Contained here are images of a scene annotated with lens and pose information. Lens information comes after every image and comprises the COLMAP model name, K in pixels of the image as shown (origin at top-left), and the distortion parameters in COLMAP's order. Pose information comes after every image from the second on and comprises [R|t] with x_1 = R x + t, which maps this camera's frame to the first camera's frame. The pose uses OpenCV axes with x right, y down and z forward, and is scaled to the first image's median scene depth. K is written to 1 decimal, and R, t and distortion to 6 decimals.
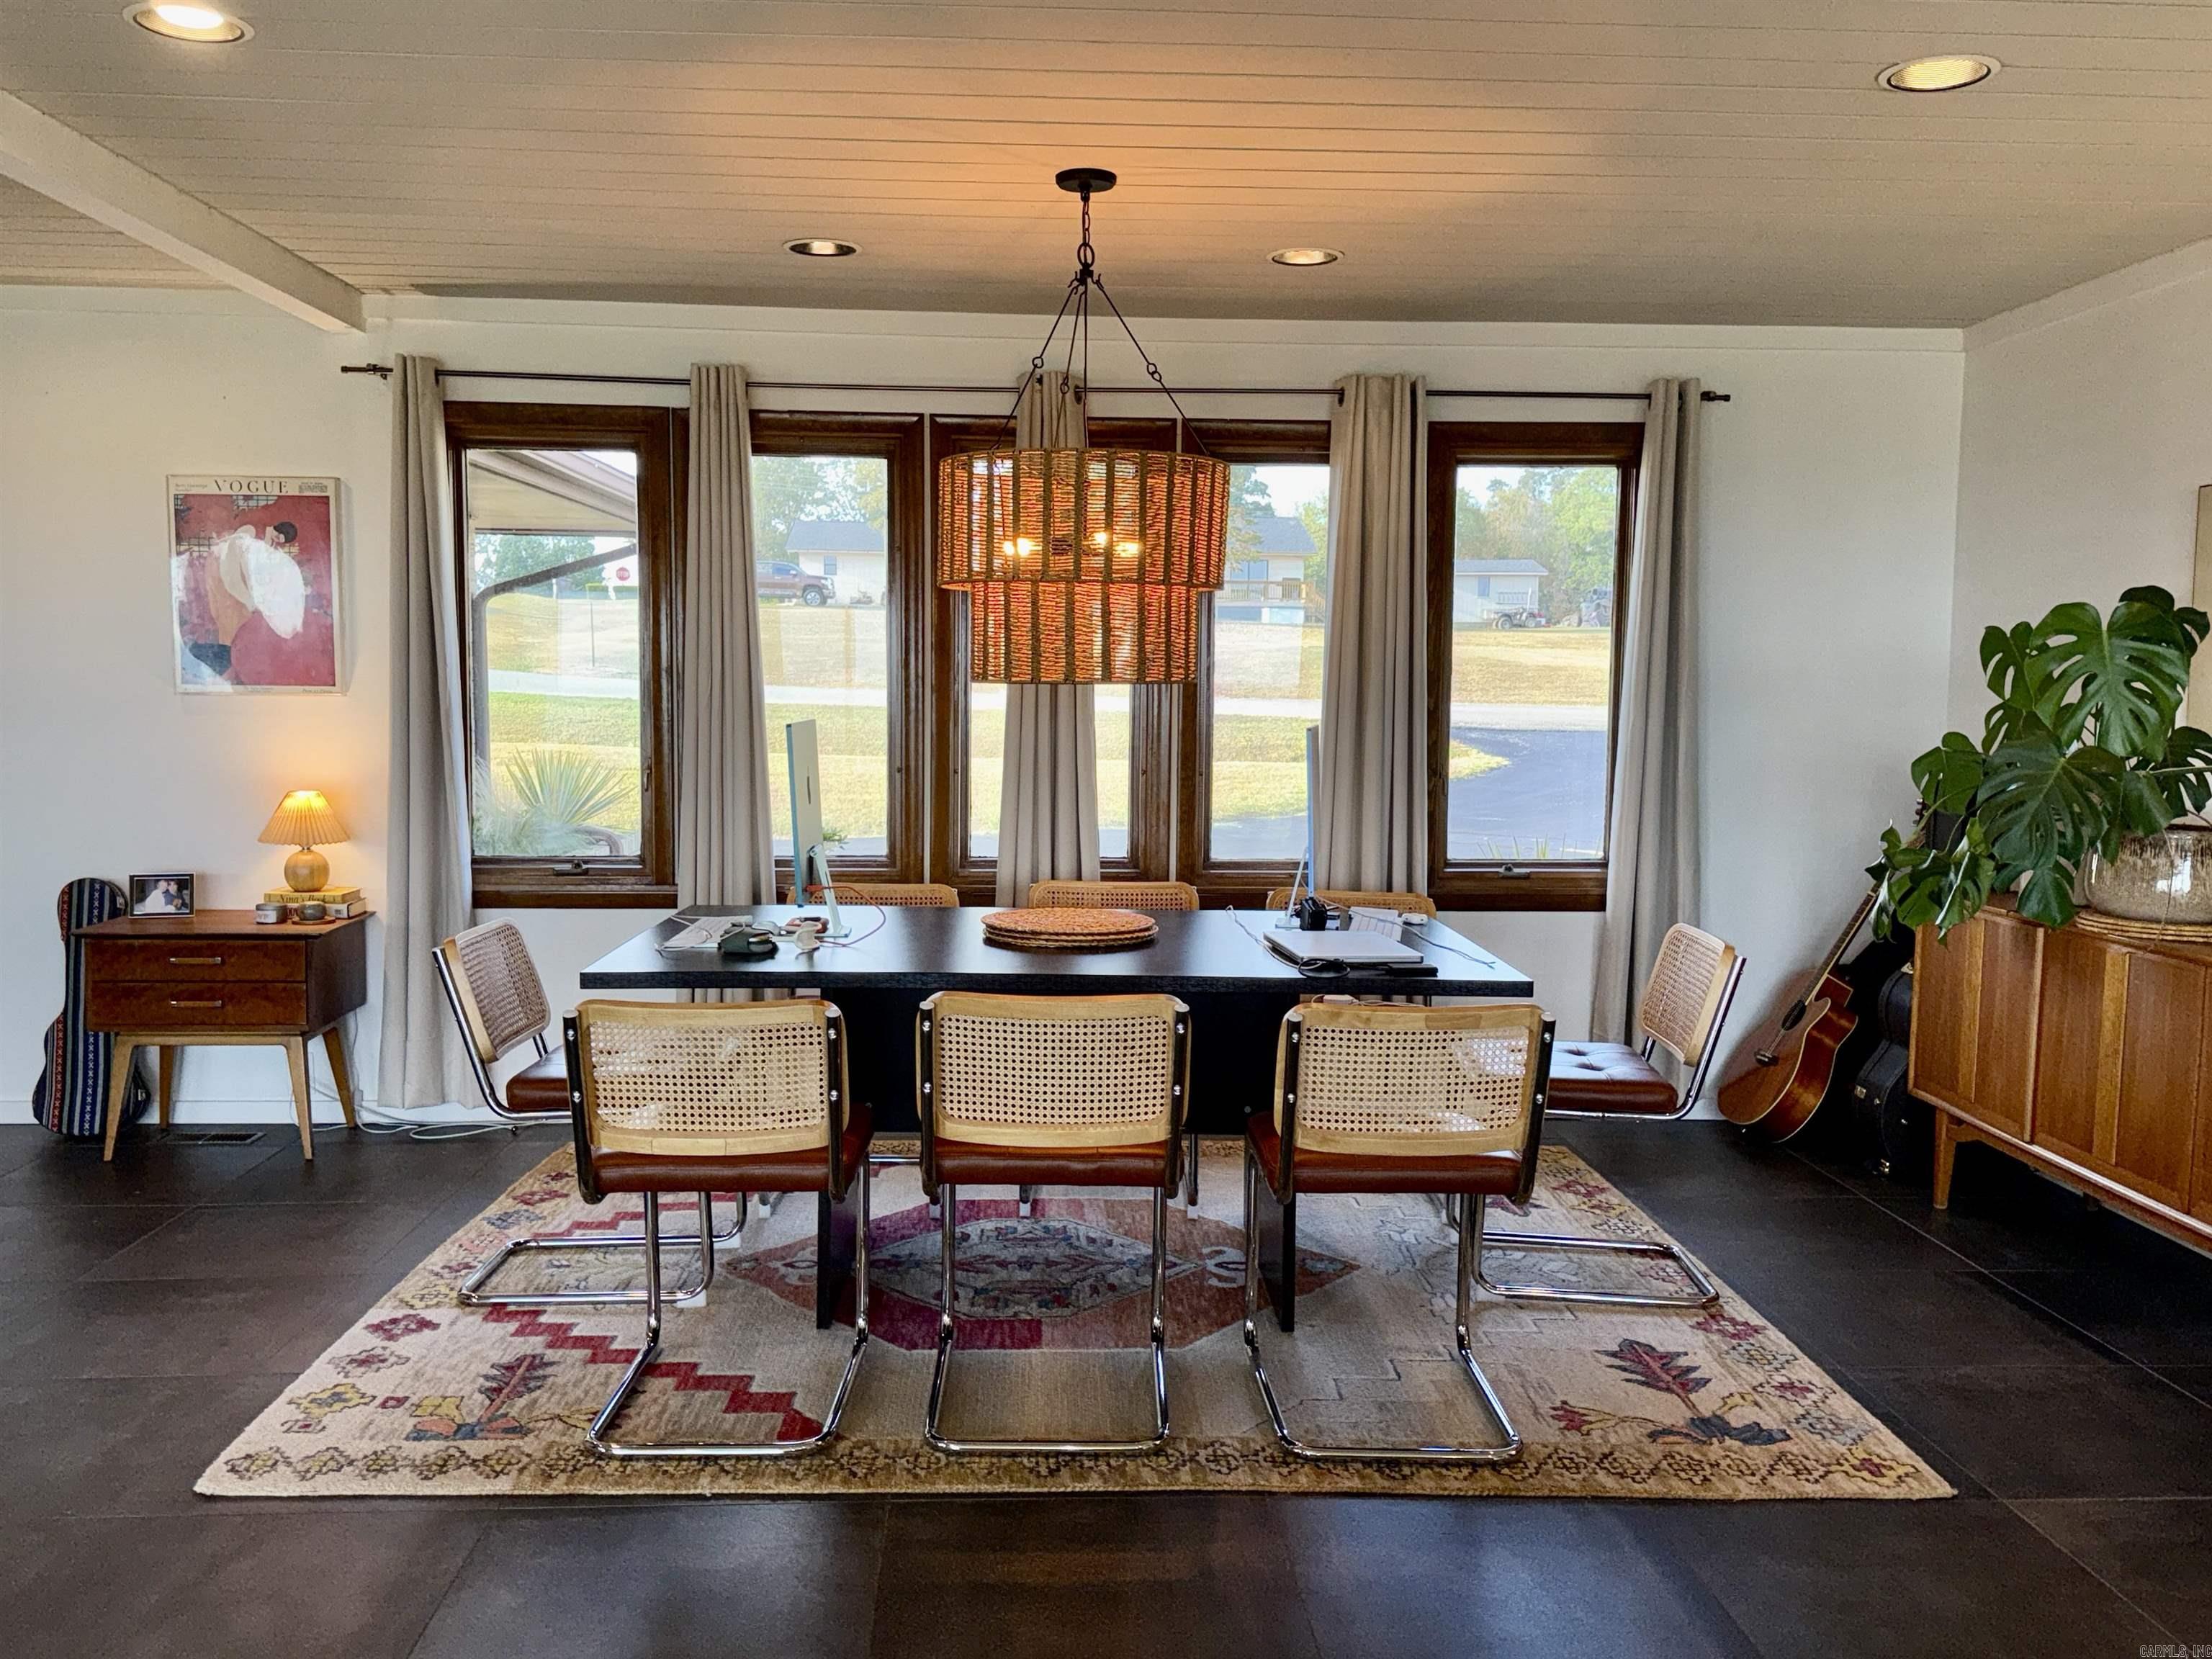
lens RADIAL K [[1887.9, 0, 1106.0], [0, 1887.9, 829.5], [0, 0, 1]] dist [0.185313, -0.380097]
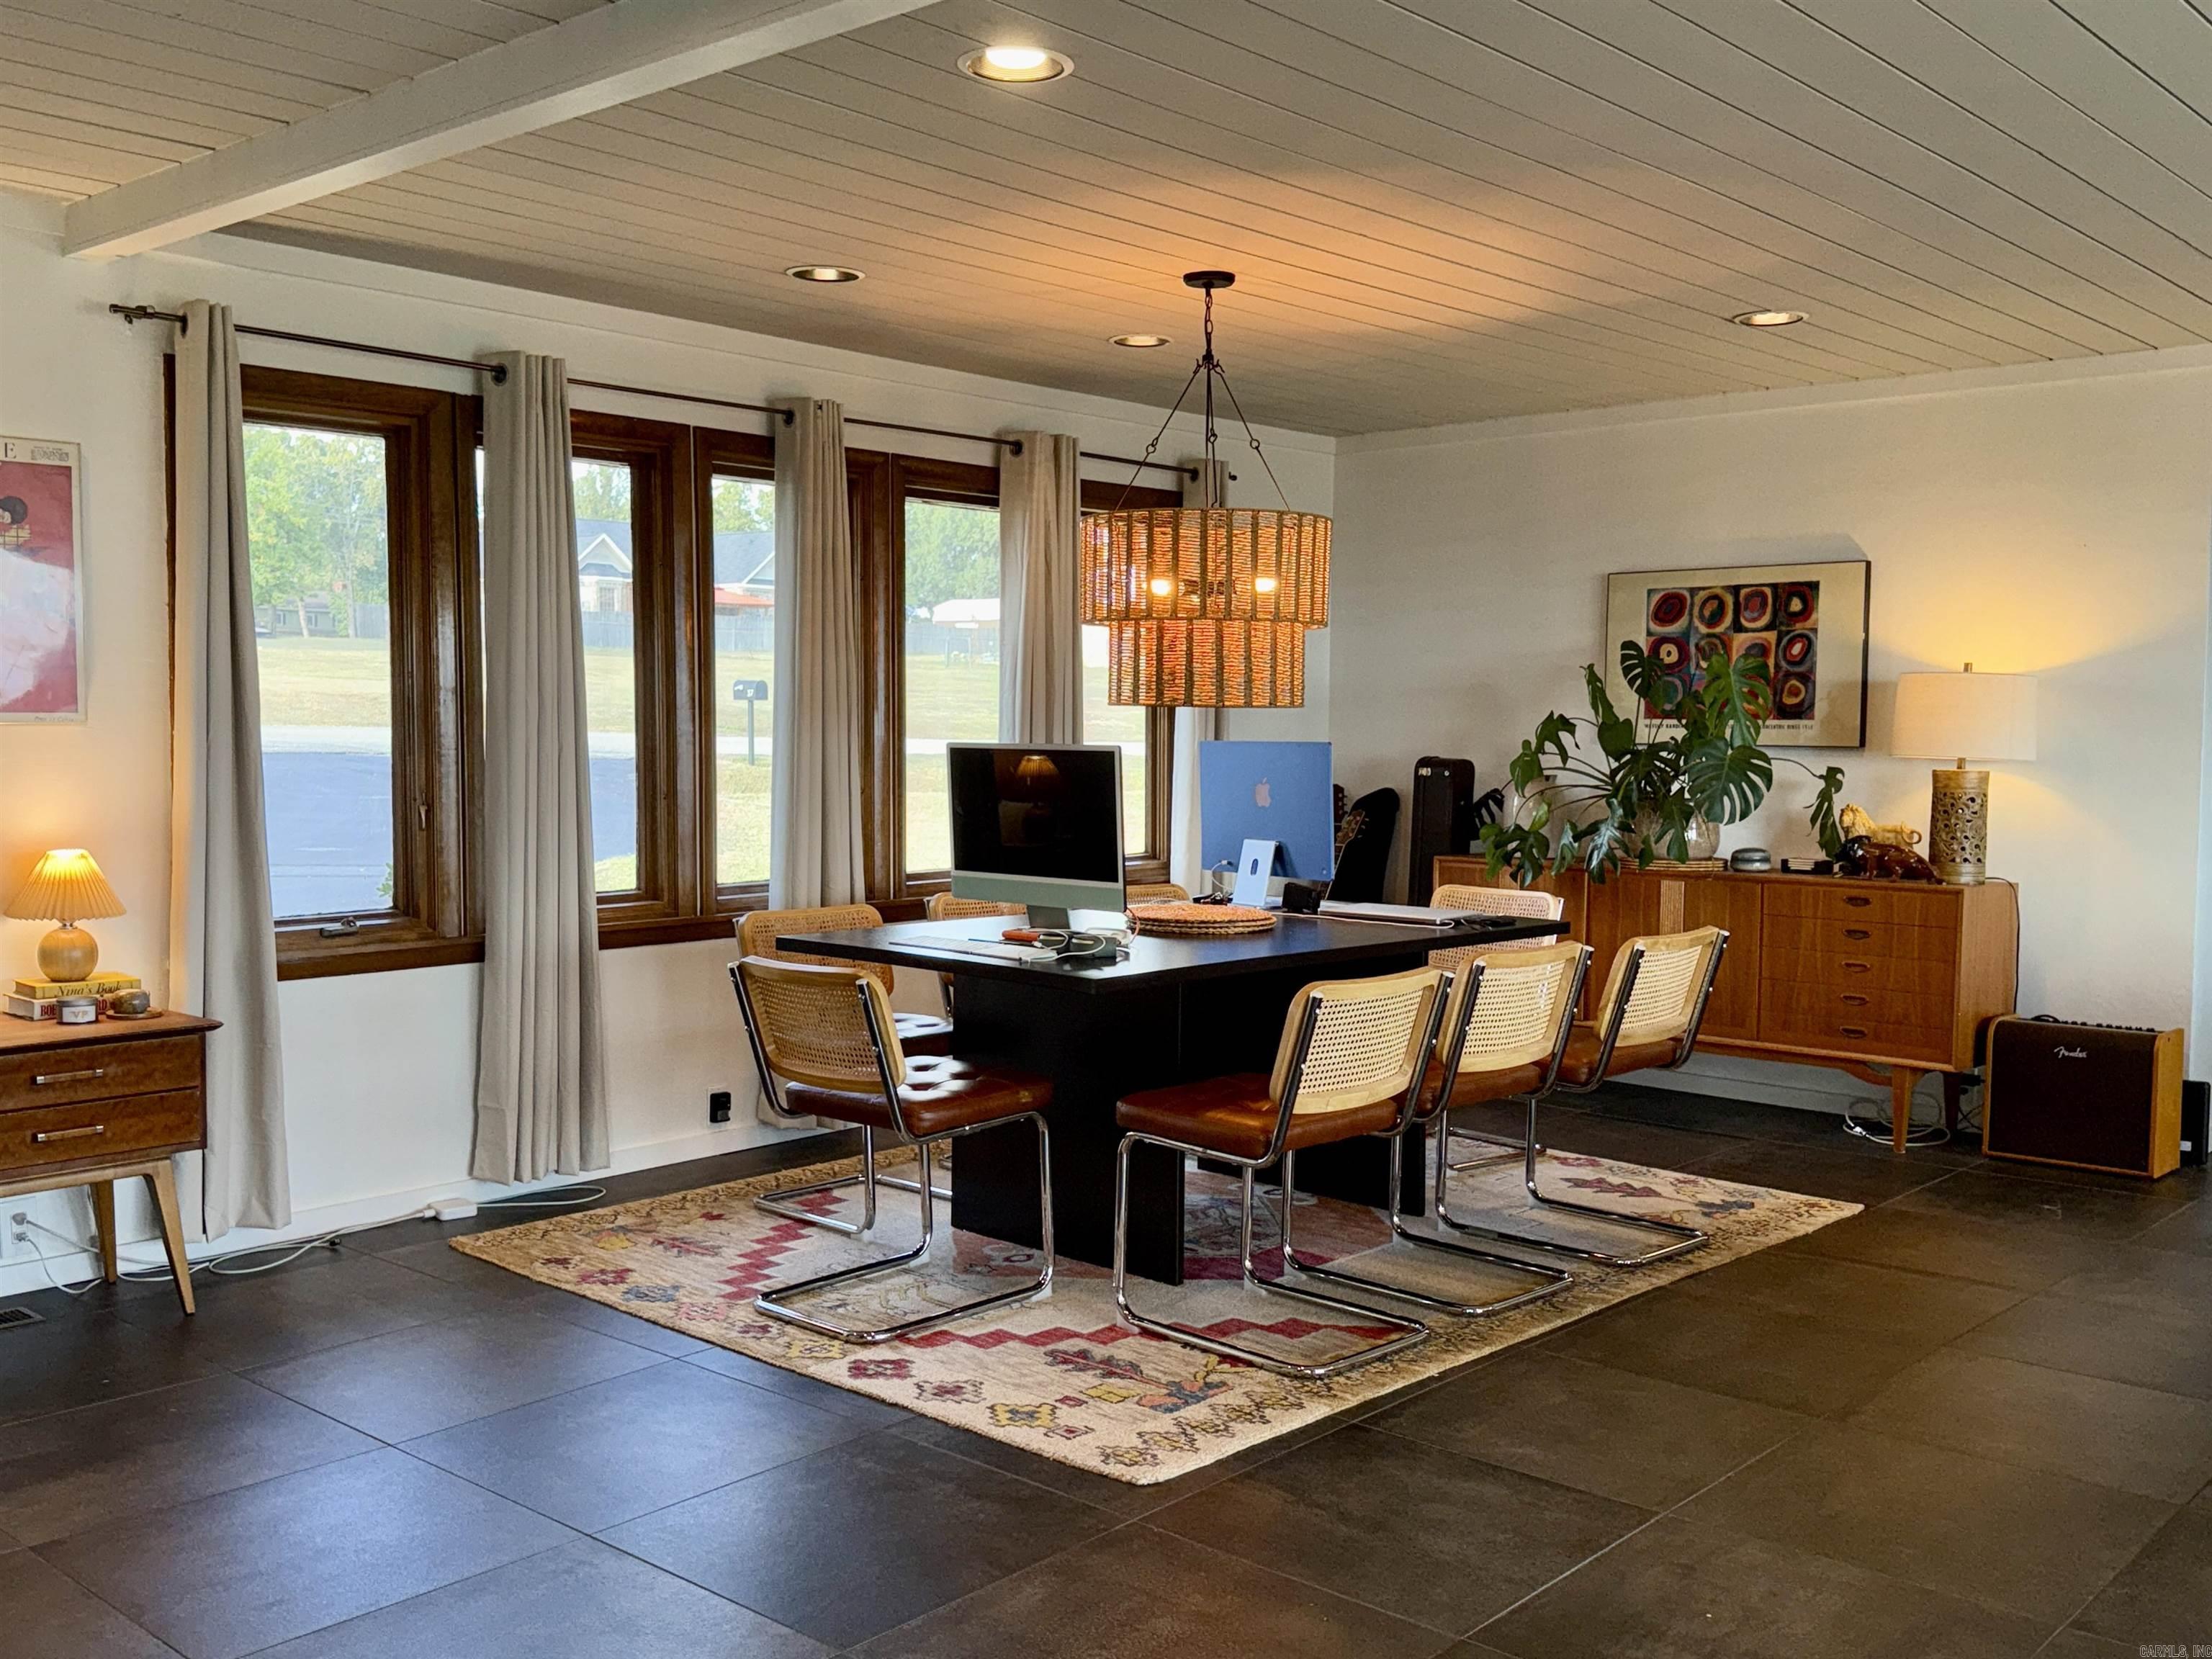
lens RADIAL K [[2083.0, 0, 1106.0], [0, 2083.0, 829.5], [0, 0, 1]] dist [0.259704, -0.559627]
pose [[0.699721, -0.046969, 0.712871, -1.018107], [0.054224, 0.998450, 0.012562, -0.022809], [-0.712356, 0.029865, 0.701183, 0.152223]]
